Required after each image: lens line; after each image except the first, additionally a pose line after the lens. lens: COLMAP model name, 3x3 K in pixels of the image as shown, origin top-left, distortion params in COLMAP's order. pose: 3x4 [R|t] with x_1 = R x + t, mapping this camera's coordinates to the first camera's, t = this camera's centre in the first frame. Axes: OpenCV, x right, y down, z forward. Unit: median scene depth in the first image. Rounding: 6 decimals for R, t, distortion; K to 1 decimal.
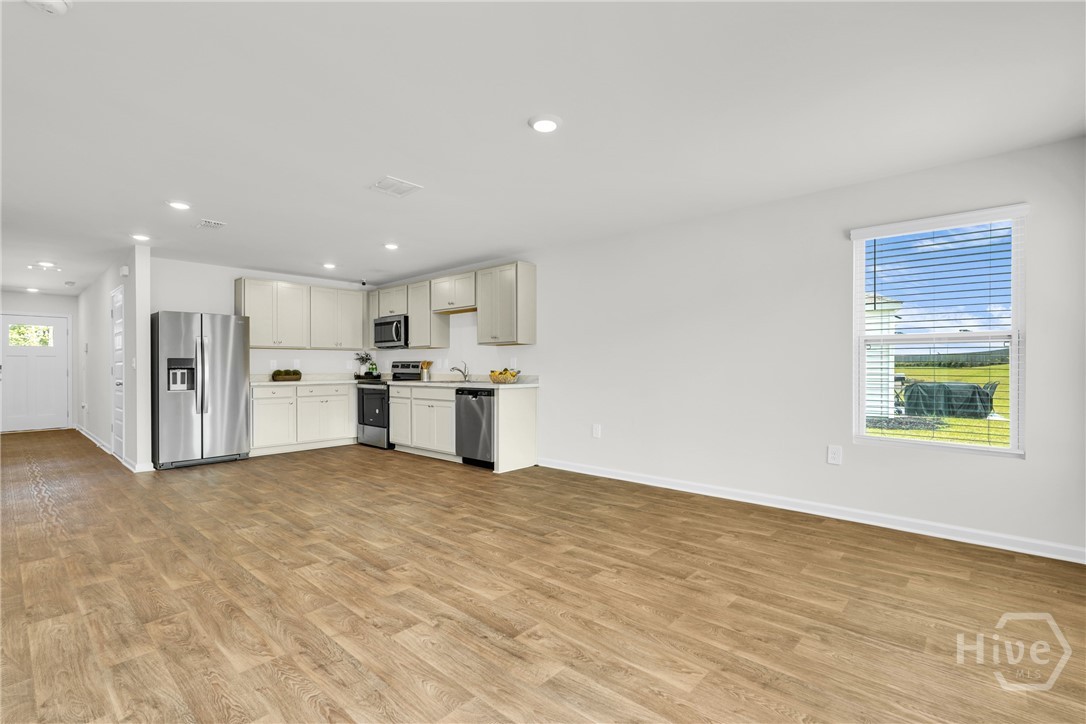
lens RADIAL K [[494.7, 0, 540.9], [0, 494.7, 366.8], [0, 0, 1]] dist [-0.000255, 0.000149]
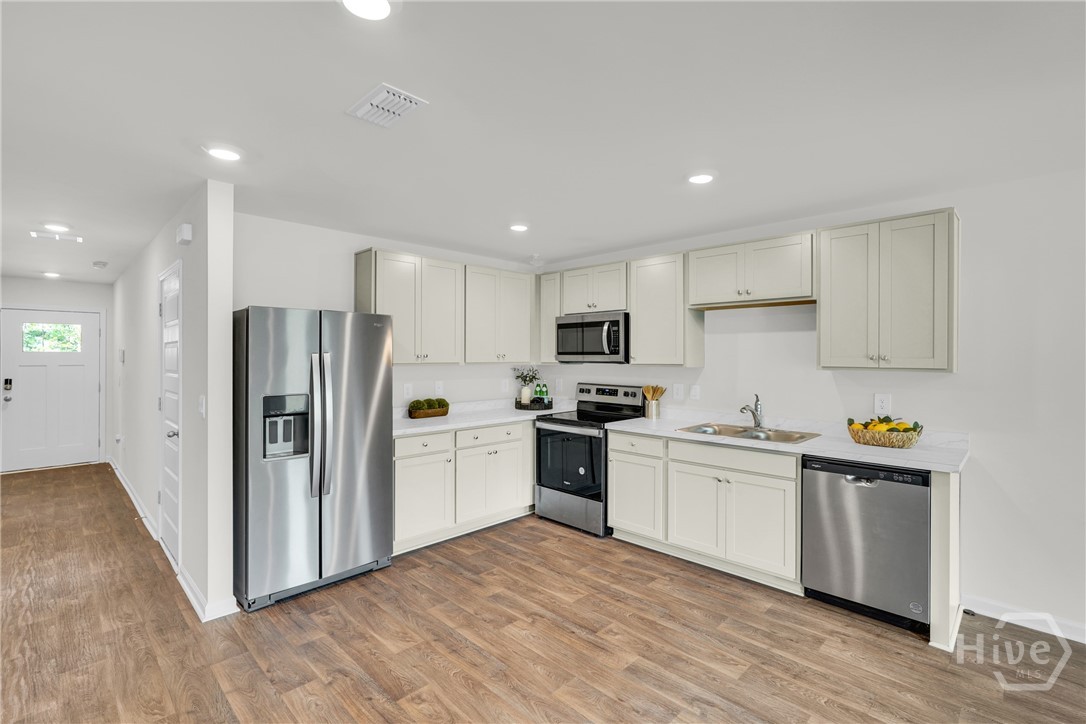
lens RADIAL K [[494.3, 0, 542.4], [0, 494.3, 356.6], [0, 0, 1]] dist [-0.004266, 0.000048]
pose [[0.998877, 0.005133, -0.047089, -0.352944], [-0.005191, 0.999986, -0.001123, -0.048945], [0.047083, 0.001366, 0.998890, 0.398737]]
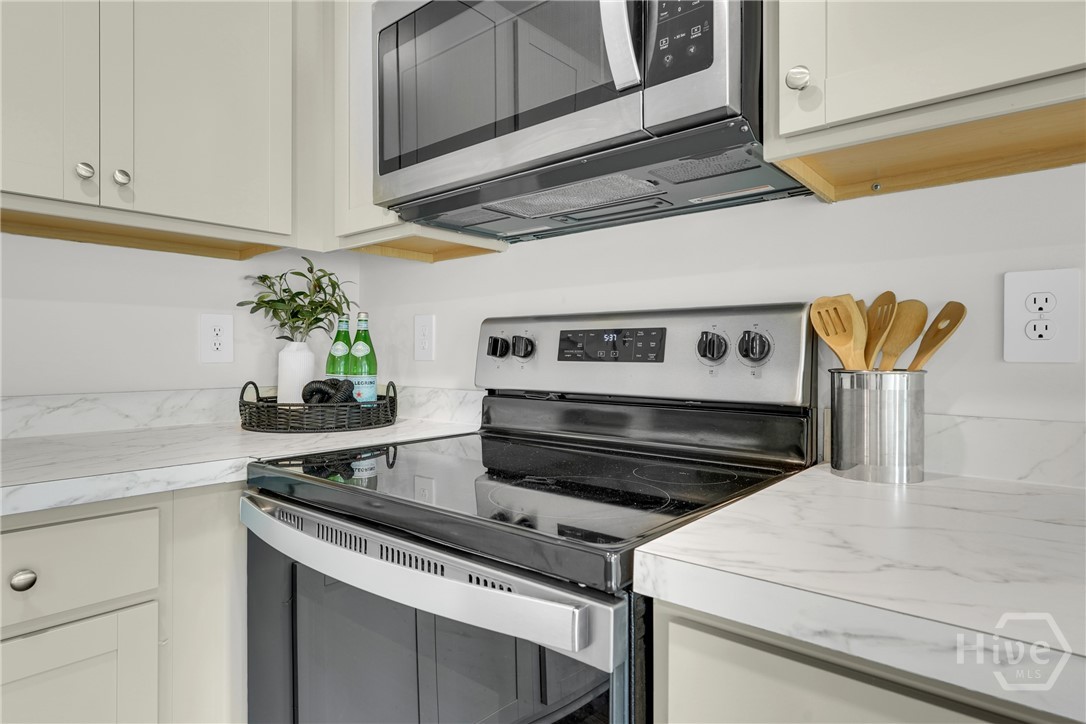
lens RADIAL K [[614.7, 0, 543.0], [0, 614.7, 362.0], [0, 0, 1]] dist [0.000570, 0.000385]
pose [[0.999506, 0.002826, 0.031297, -0.321407], [-0.003052, 0.999970, 0.007183, 0.002410], [-0.031276, -0.007275, 0.999484, 0.900368]]
